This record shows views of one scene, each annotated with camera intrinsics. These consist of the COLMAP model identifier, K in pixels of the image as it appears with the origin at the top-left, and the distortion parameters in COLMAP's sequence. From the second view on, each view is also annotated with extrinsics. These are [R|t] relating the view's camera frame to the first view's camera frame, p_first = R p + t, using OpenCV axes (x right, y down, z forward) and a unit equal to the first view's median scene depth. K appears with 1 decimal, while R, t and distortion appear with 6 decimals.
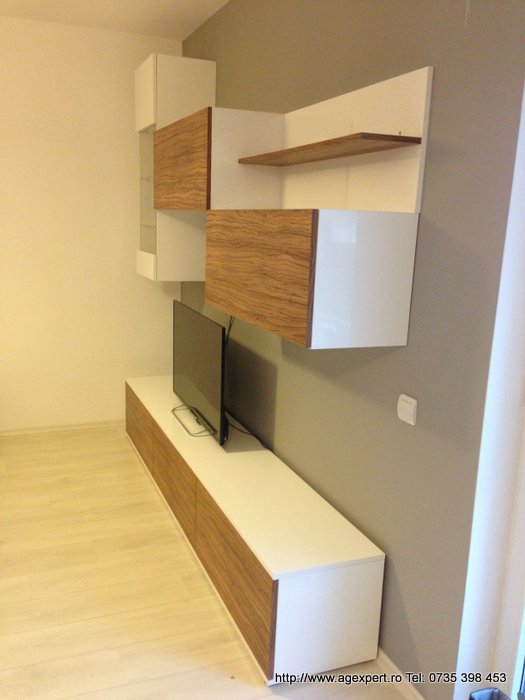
lens RADIAL K [[639.0, 0, 259.8], [0, 639.0, 350.0], [0, 0, 1]] dist [0.103458, -0.136570]
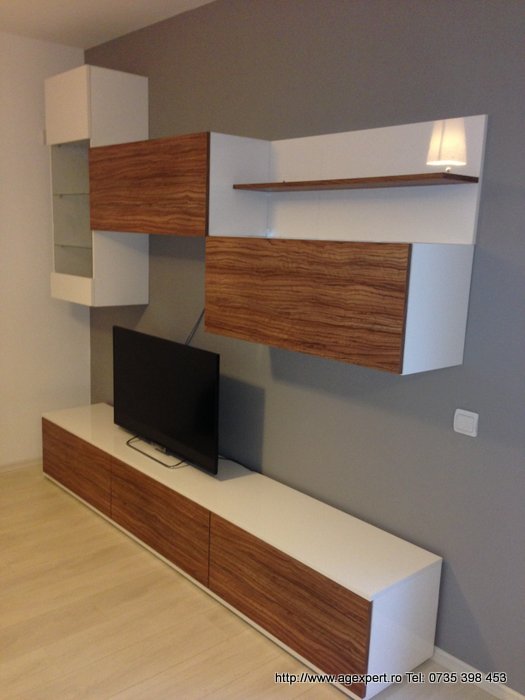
lens RADIAL K [[639.0, 0, 259.8], [0, 639.0, 350.0], [0, 0, 1]] dist [0.103458, -0.136570]
pose [[0.942260, -0.063925, 0.328724, -0.359329], [0.066837, 0.997761, 0.002446, -0.045234], [-0.328144, 0.019666, 0.944423, 0.060999]]
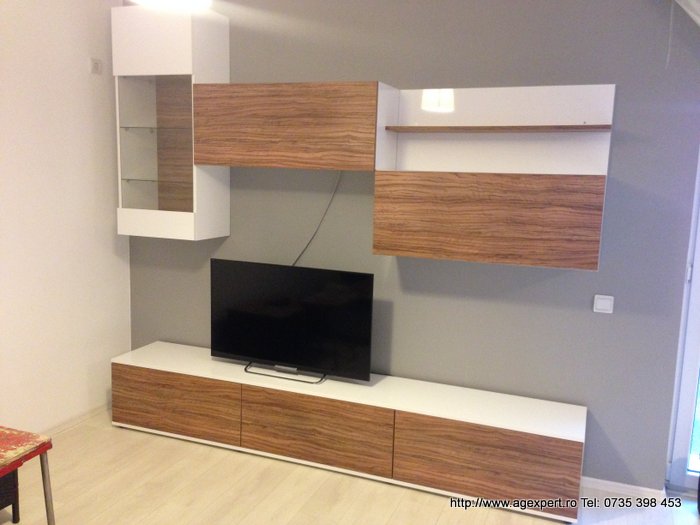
lens RADIAL K [[639.0, 0, 350.0], [0, 639.0, 262.5], [0, 0, 1]] dist [0.103458, -0.136570]
pose [[0.688678, -0.124771, 0.714251, -0.990391], [0.143196, 0.989085, 0.034713, -0.111969], [-0.710787, 0.078372, 0.699028, 0.282306]]
